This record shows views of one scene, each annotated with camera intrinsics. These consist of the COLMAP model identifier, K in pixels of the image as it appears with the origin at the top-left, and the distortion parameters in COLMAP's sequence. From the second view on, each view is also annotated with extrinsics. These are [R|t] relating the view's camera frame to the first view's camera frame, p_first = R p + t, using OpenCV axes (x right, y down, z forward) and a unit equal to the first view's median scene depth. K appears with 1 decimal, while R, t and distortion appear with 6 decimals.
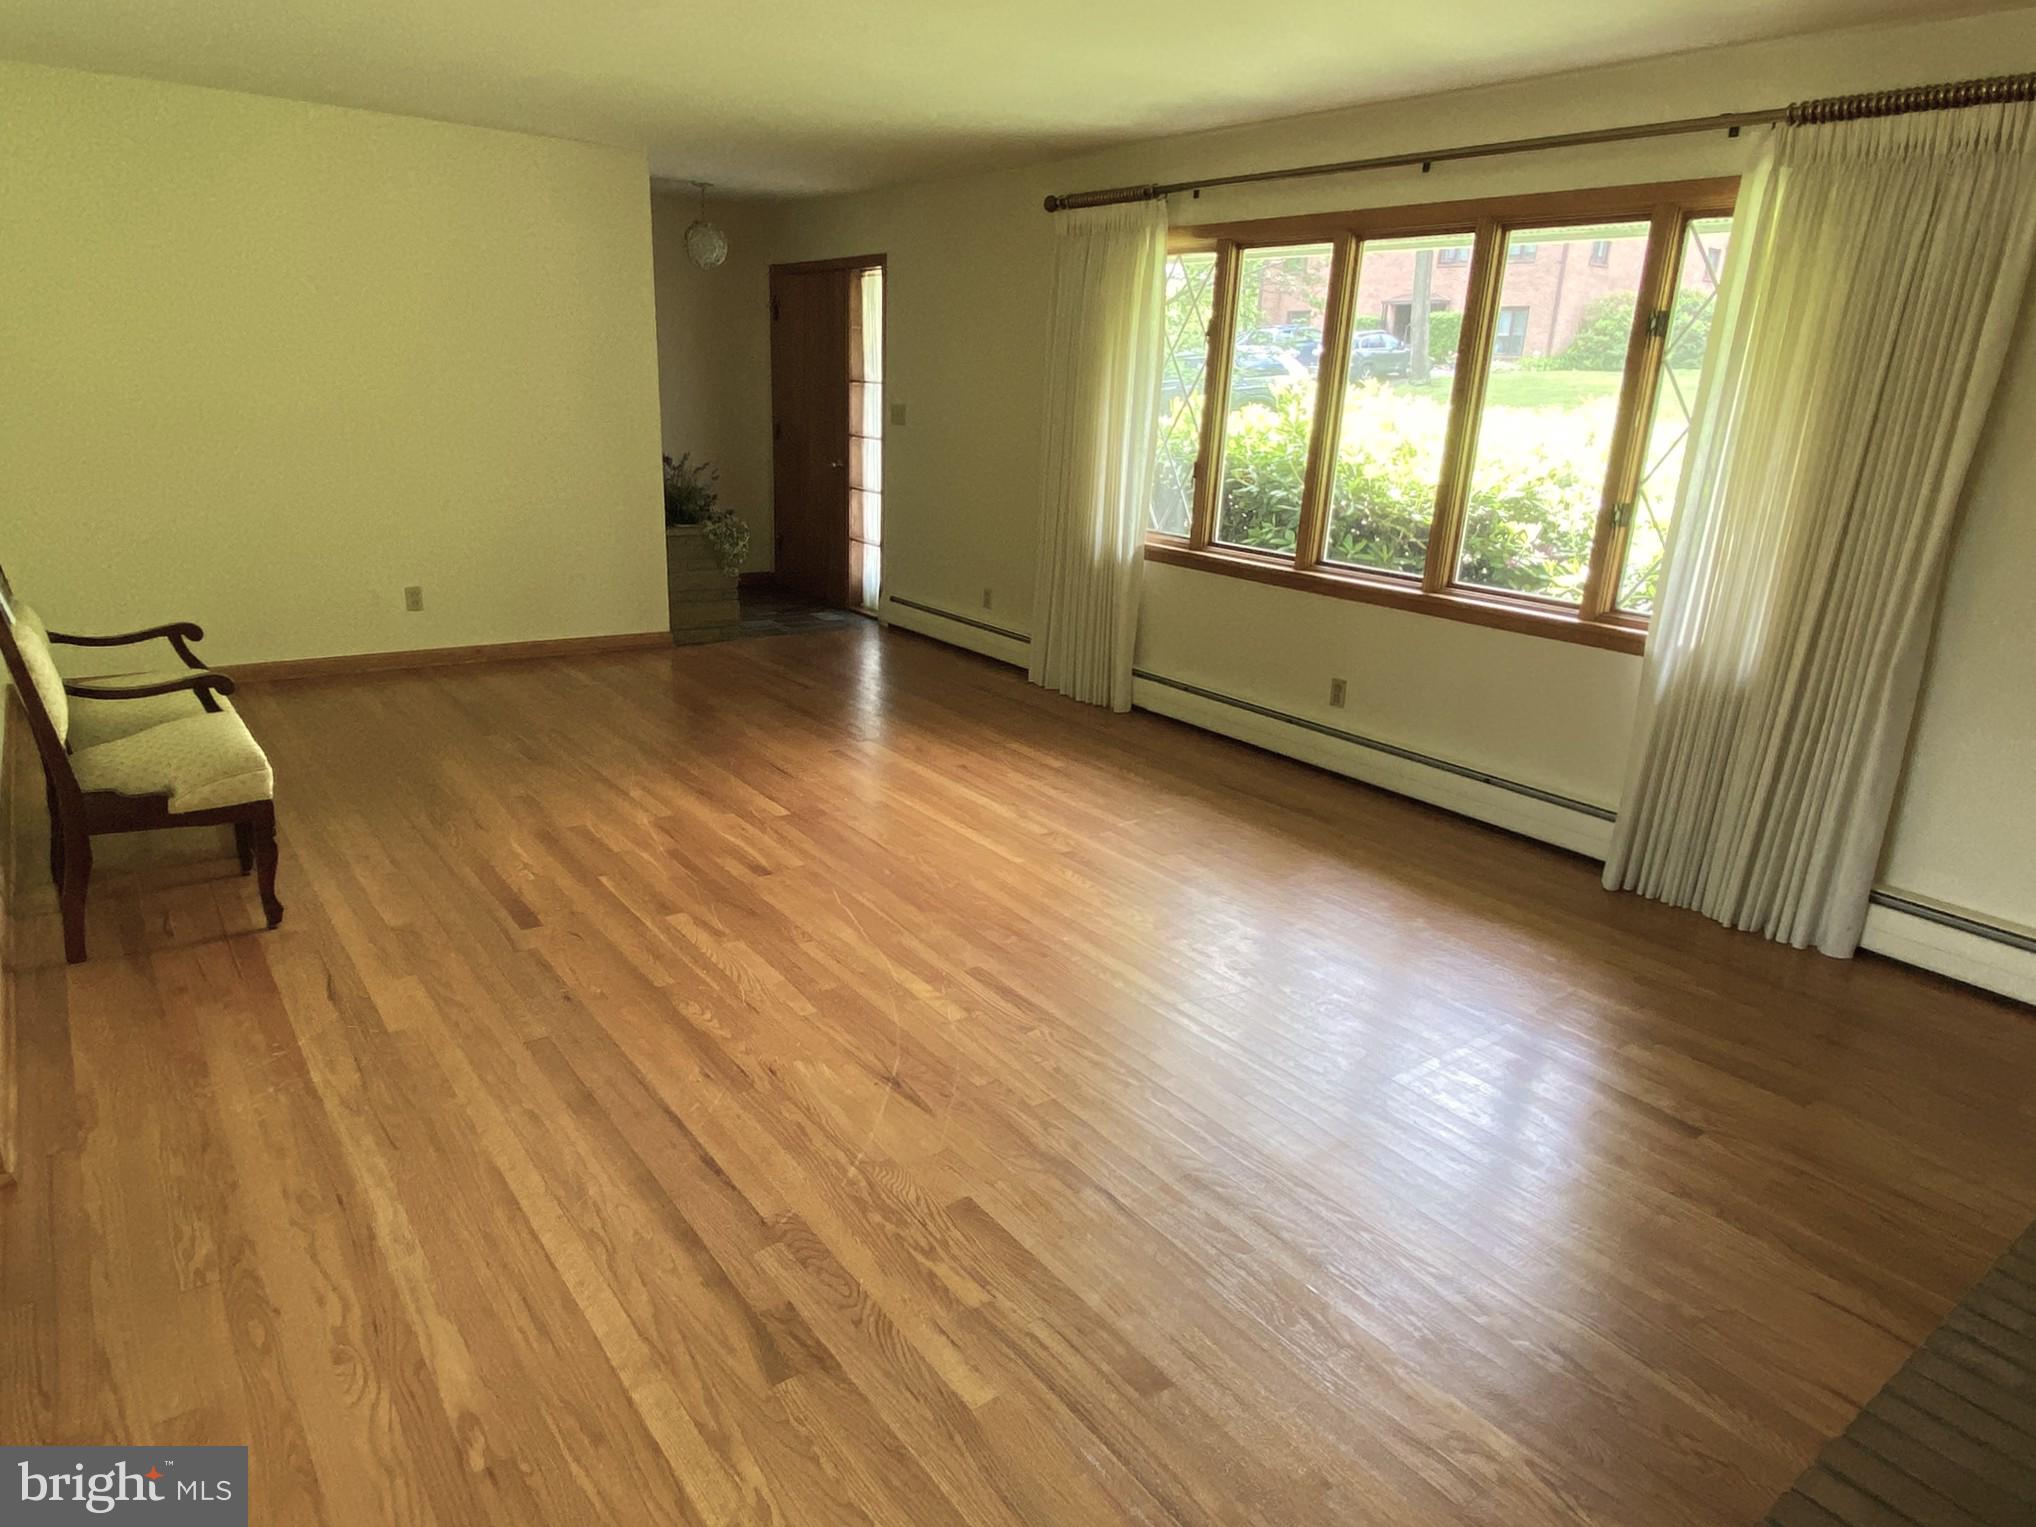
lens RADIAL K [[1209.0, 0, 1018.0], [0, 1209.0, 763.5], [0, 0, 1]] dist [0.019937, -0.000959]
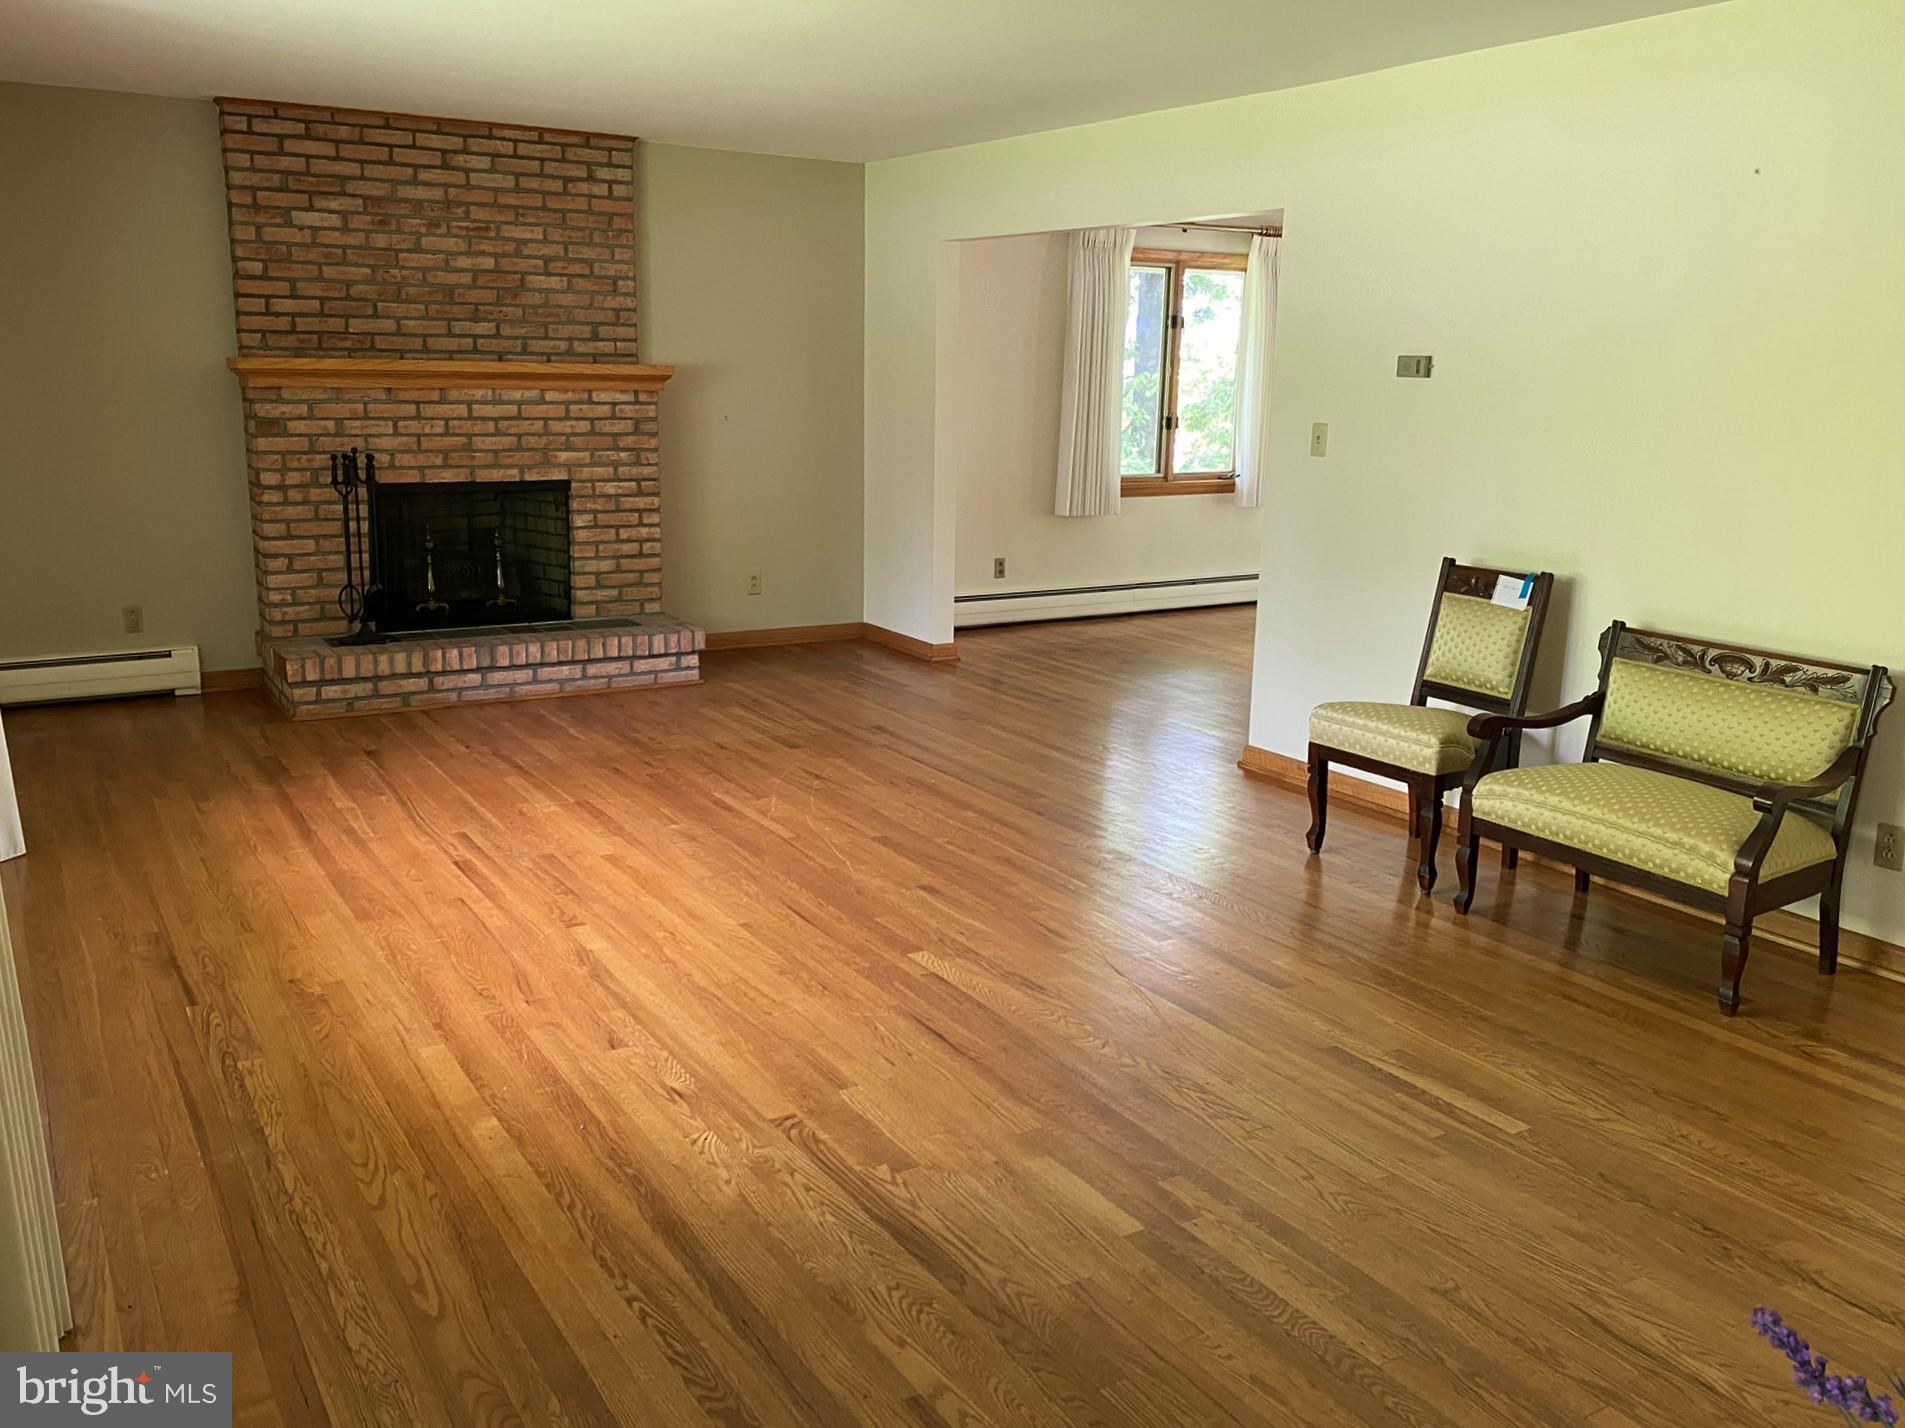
lens RADIAL K [[1580.2, 0, 952.5], [0, 1580.2, 714.0], [0, 0, 1]] dist [0.063856, -0.173568]
pose [[-0.993275, -0.088083, 0.075145, -0.284237], [-0.038107, 0.861567, 0.506211, -0.590382], [-0.109332, 0.499943, -0.859129, 1.804111]]
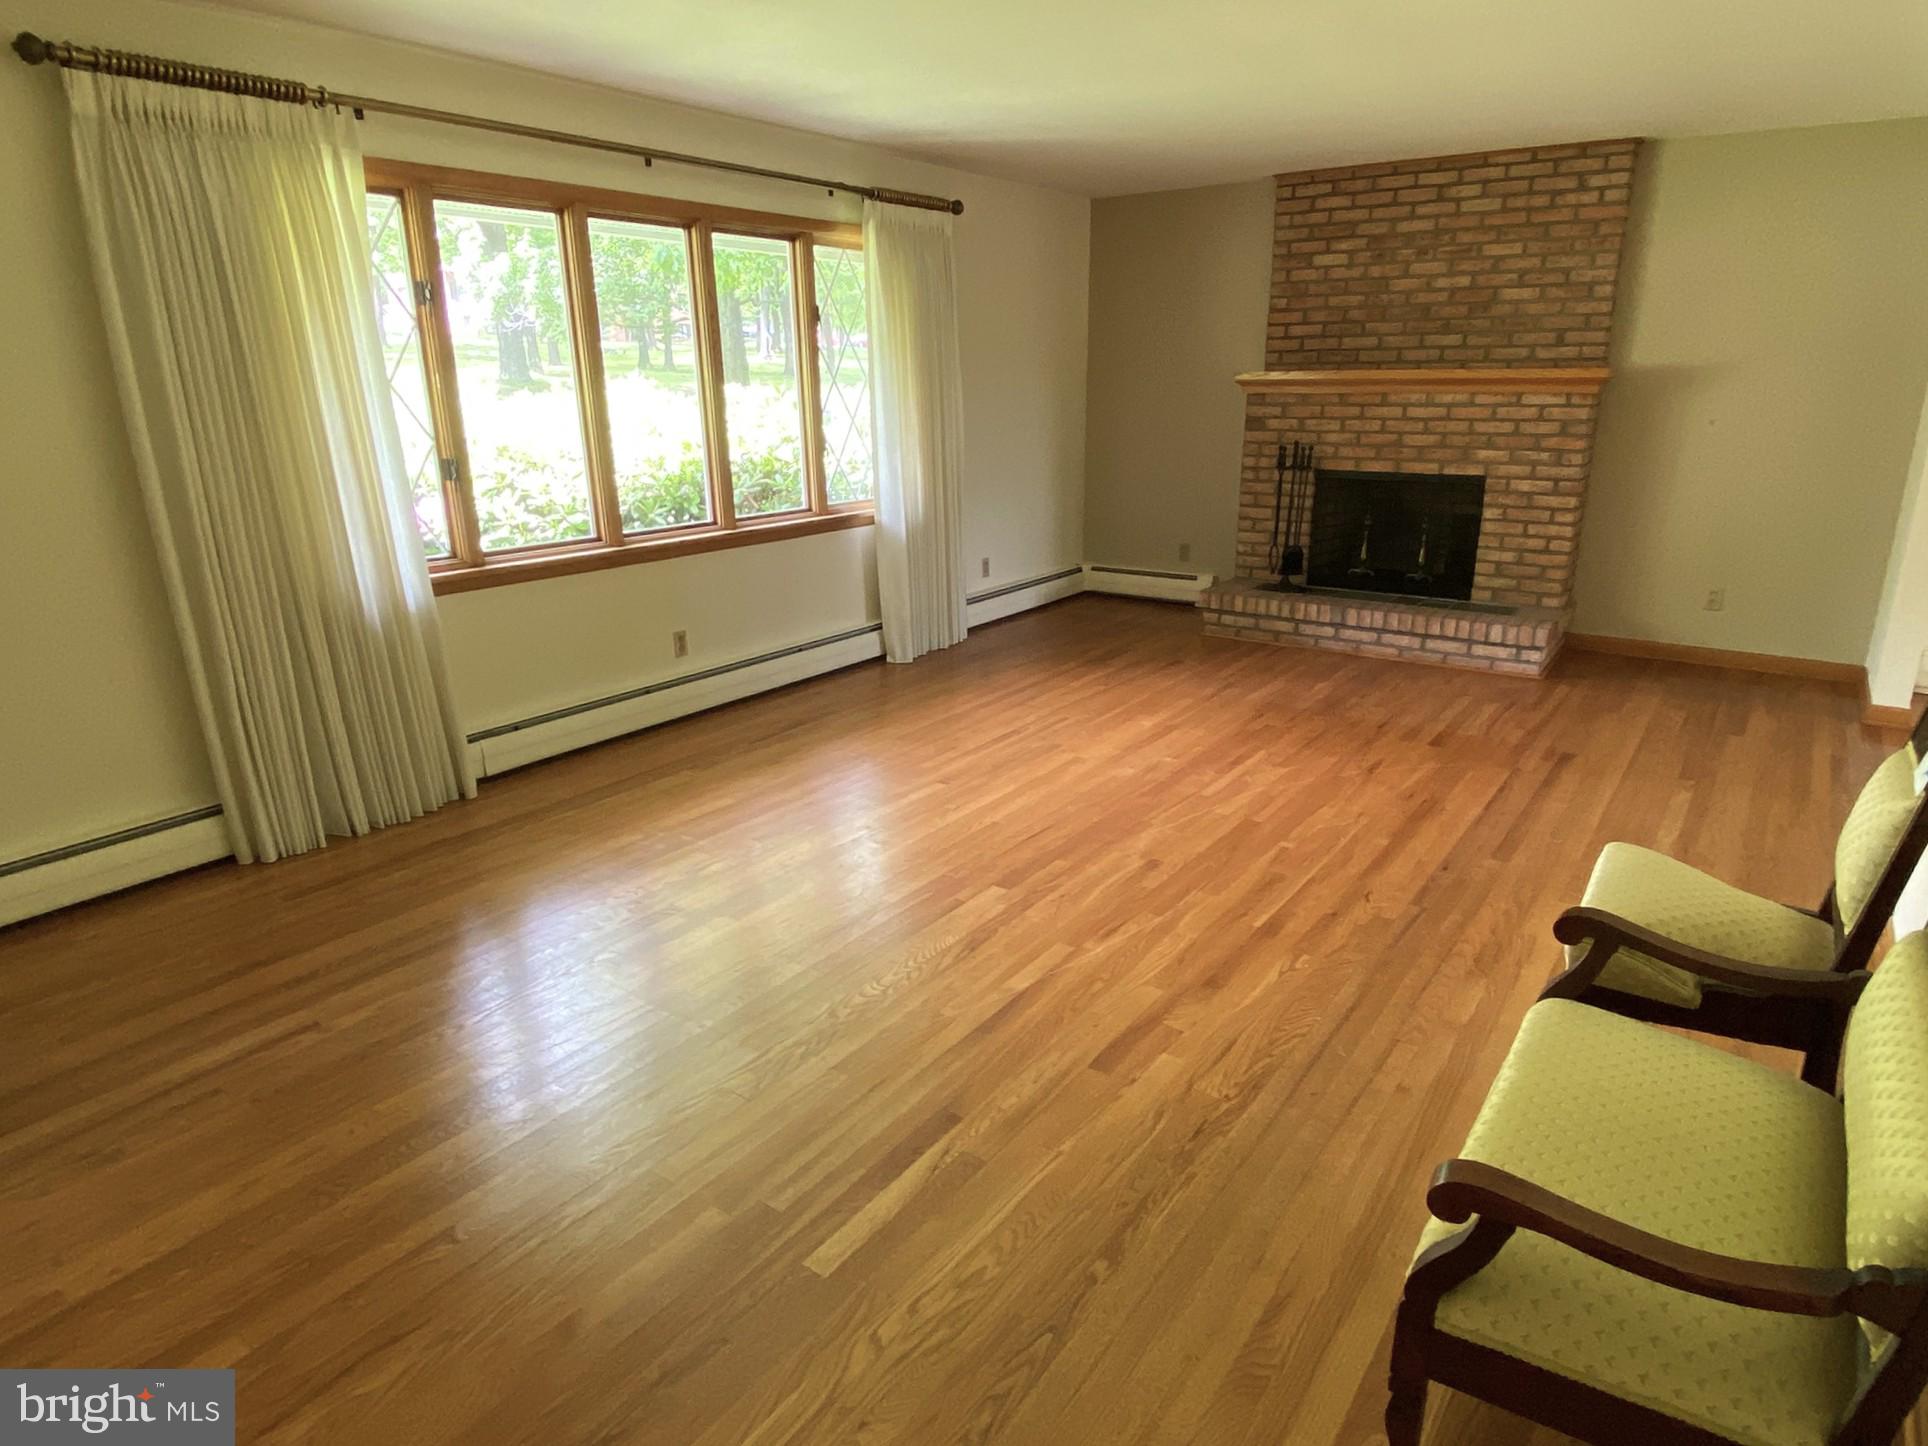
lens RADIAL K [[1139.4, 0, 964.0], [0, 1139.4, 723.0], [0, 0, 1]] dist [0.053724, -0.069288]
pose [[-0.279966, -0.327577, 0.902393, -0.901044], [0.287969, 0.868041, 0.404449, -0.403894], [-0.915802, 0.373093, -0.148690, 1.131145]]
